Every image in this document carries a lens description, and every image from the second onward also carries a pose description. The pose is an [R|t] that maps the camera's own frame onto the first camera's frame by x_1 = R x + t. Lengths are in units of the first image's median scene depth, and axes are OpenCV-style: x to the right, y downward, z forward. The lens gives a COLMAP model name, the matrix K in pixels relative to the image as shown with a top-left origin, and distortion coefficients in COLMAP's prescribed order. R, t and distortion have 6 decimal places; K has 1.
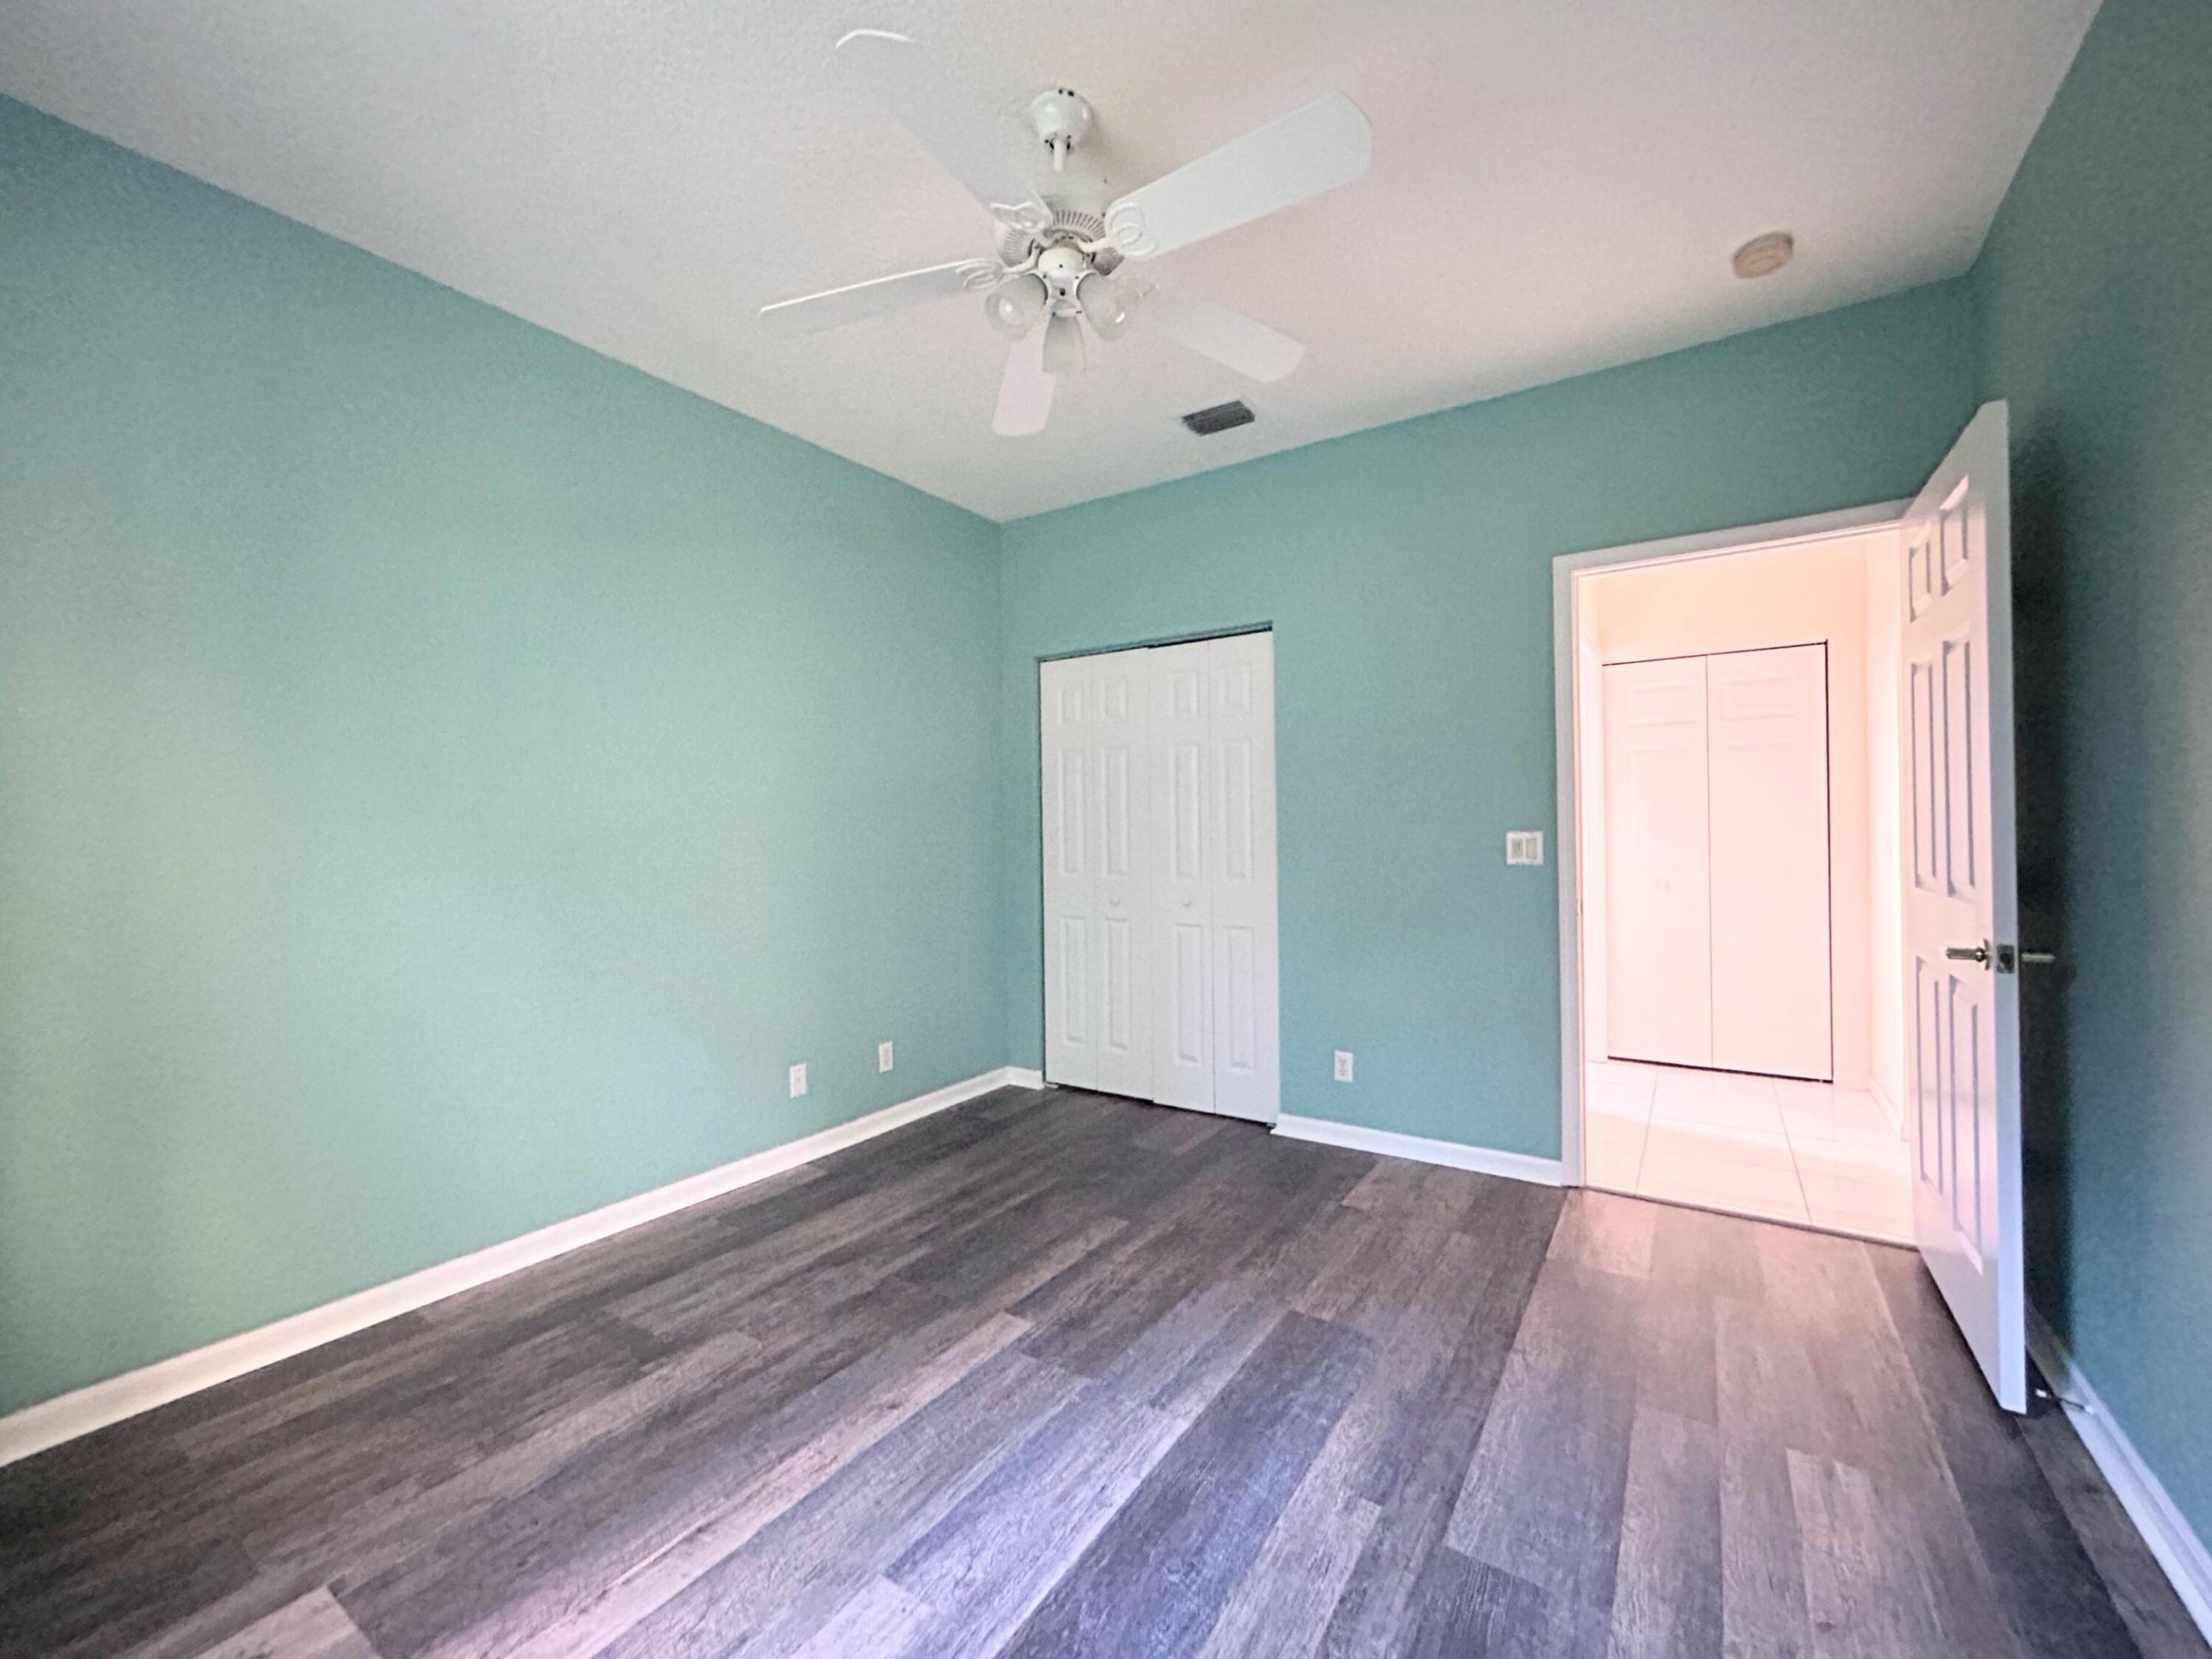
lens RADIAL K [[894.2, 0, 1105.3], [0, 894.2, 829.8], [0, 0, 1]] dist [0.000044, 0.000503]
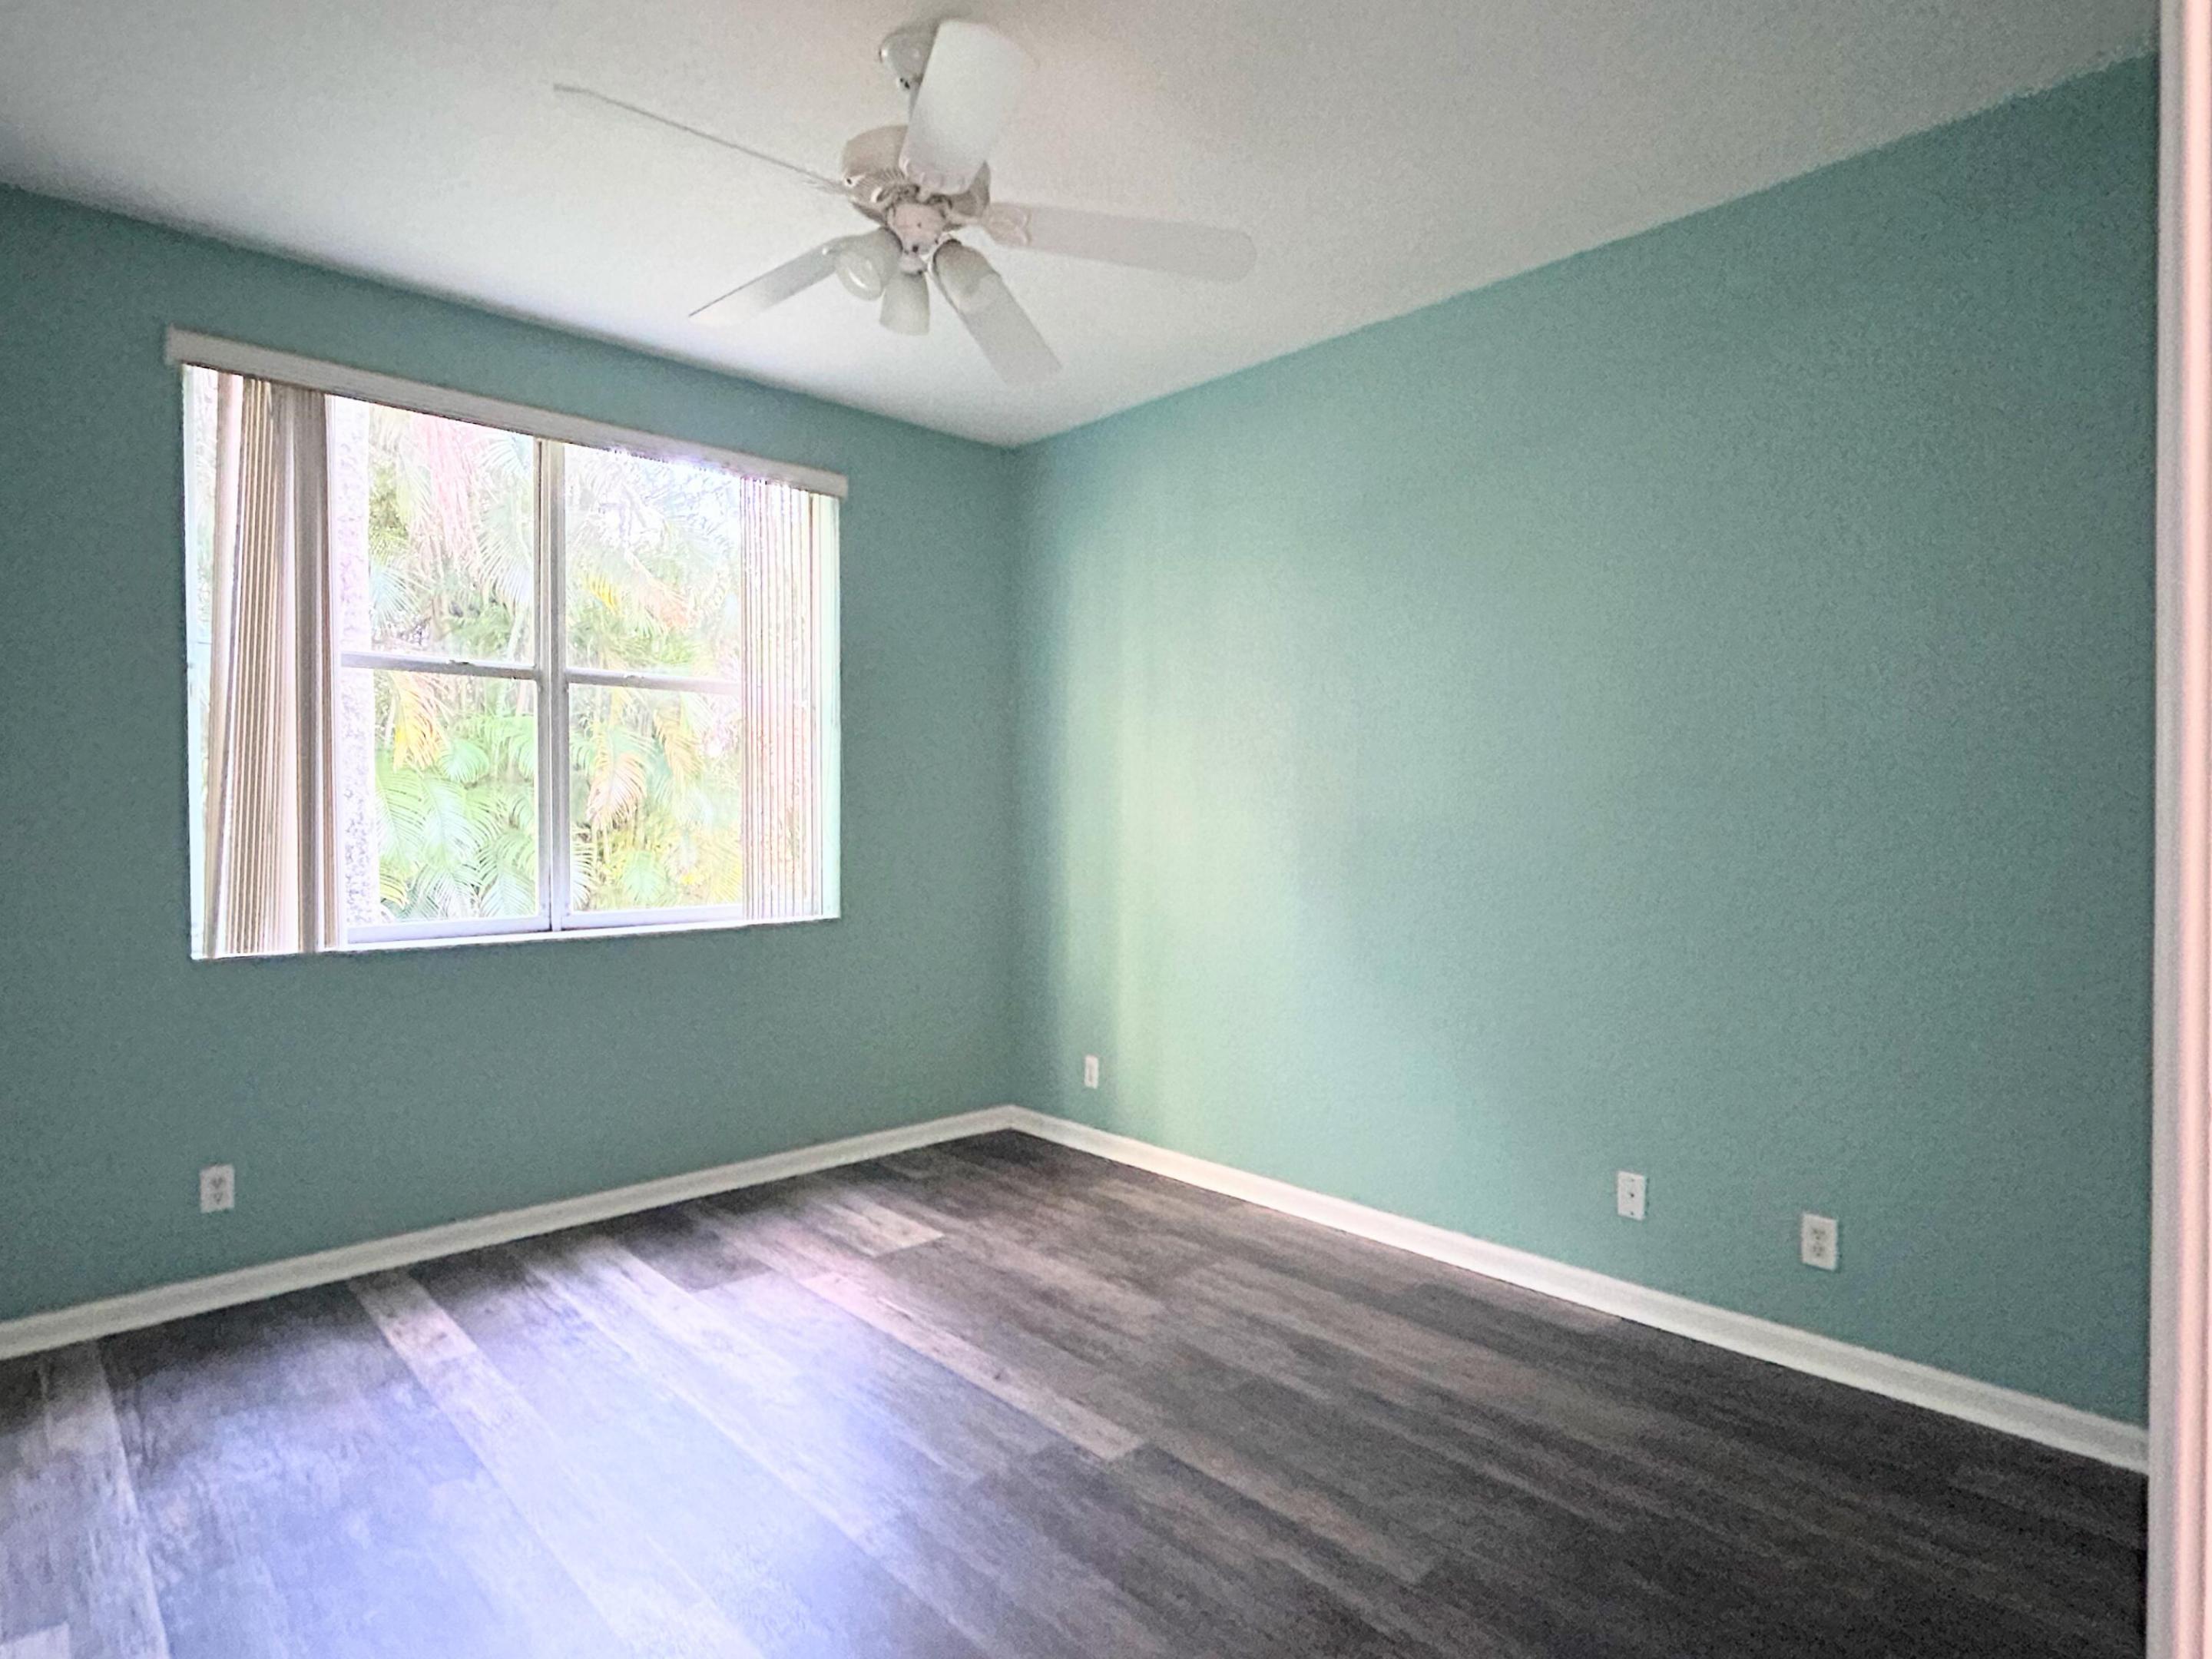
lens RADIAL K [[1256.2, 0, 1118.5], [0, 1256.2, 837.7], [0, 0, 1]] dist [-0.005235, -0.000349]
pose [[-0.238566, 0.036147, -0.970453, 0.972817], [0.003236, 0.999331, 0.036427, -0.031671], [0.971121, 0.005550, -0.238524, 1.278393]]
